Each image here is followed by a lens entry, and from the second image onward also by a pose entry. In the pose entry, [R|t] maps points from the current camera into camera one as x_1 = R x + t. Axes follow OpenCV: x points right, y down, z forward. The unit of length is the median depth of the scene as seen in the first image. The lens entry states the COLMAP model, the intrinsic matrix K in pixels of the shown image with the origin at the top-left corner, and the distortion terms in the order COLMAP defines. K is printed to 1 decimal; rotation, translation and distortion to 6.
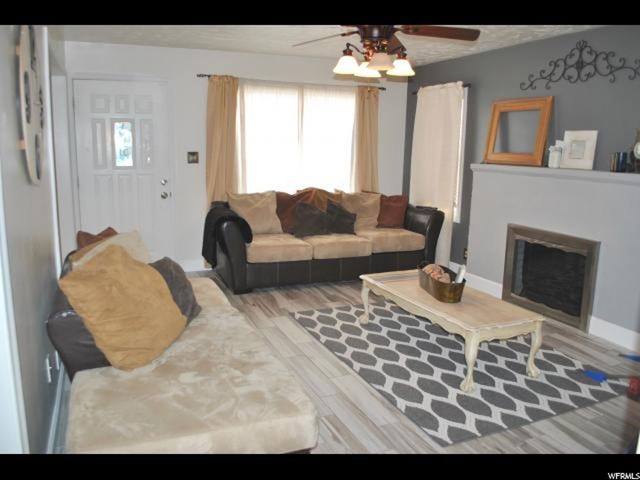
lens RADIAL K [[506.4, 0, 321.4], [0, 506.4, 239.1], [0, 0, 1]] dist [-0.082782, 0.011841]
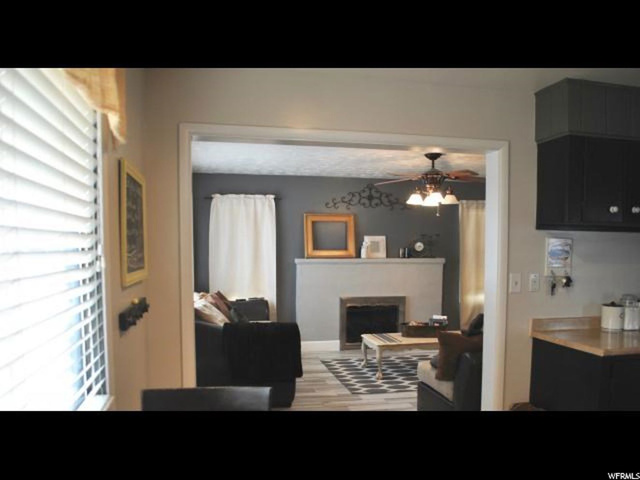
lens RADIAL K [[506.4, 0, 314.1], [0, 506.4, 278.6], [0, 0, 1]] dist [-0.082782, 0.011841]
pose [[0.214257, -0.078784, 0.973595, -1.190981], [0.176085, 0.983528, 0.040837, -0.174772], [-0.960775, 0.162686, 0.224600, 0.796927]]
